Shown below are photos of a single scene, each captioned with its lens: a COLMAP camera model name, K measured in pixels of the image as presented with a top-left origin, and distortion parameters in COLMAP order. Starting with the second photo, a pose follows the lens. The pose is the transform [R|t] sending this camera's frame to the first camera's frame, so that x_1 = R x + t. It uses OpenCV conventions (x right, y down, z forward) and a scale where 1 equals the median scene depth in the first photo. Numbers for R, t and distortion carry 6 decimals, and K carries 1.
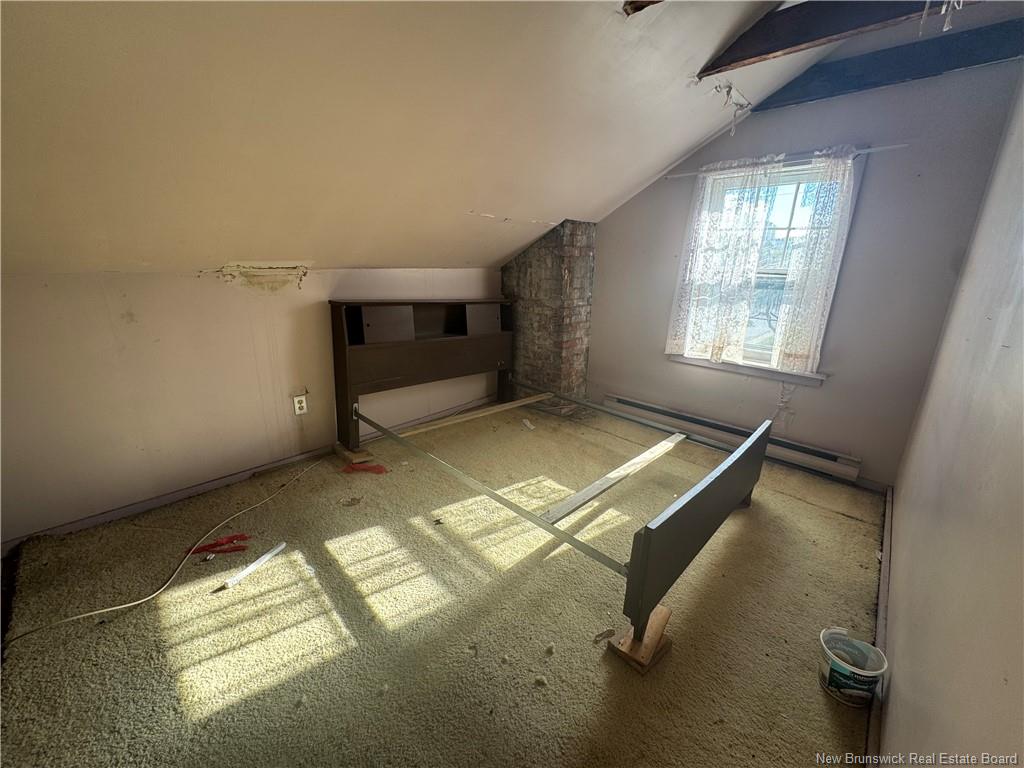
lens RADIAL K [[409.0, 0, 511.0], [0, 409.0, 383.3], [0, 0, 1]] dist [-0.003217, 0.000517]
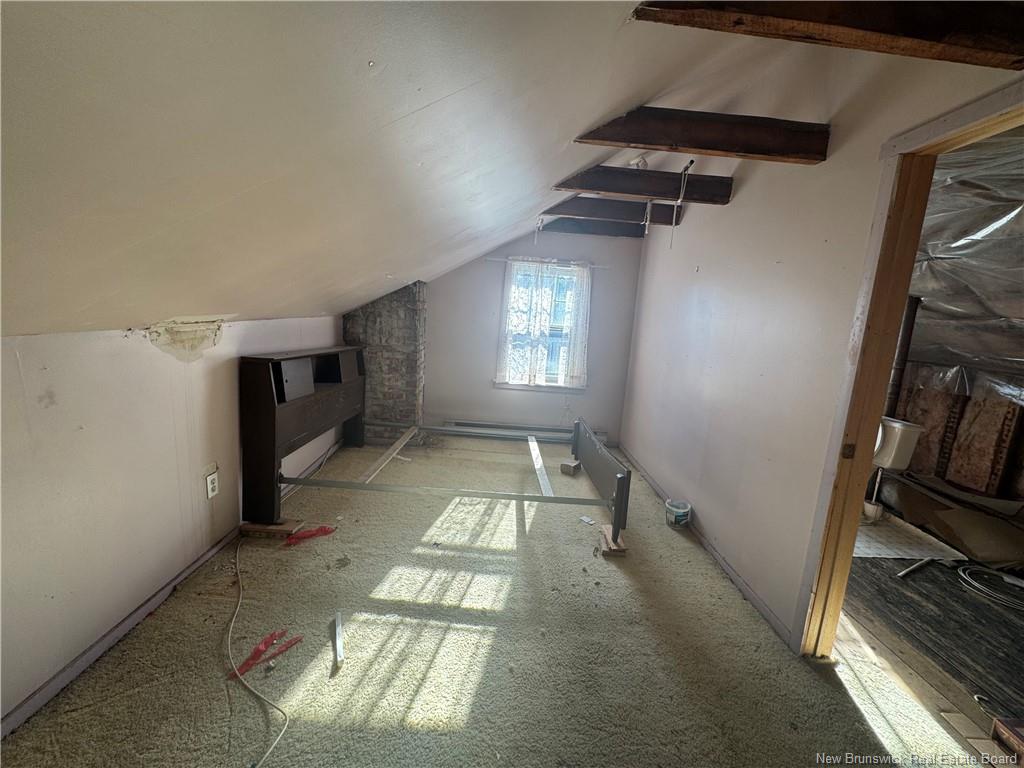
lens RADIAL K [[409.0, 0, 516.7], [0, 409.0, 381.7], [0, 0, 1]] dist [-0.003217, 0.000517]
pose [[0.701443, -0.087937, 0.707280, -0.654784], [0.142822, 0.989573, -0.018609, -0.049980], [-0.698269, 0.114068, 0.706689, -0.021753]]
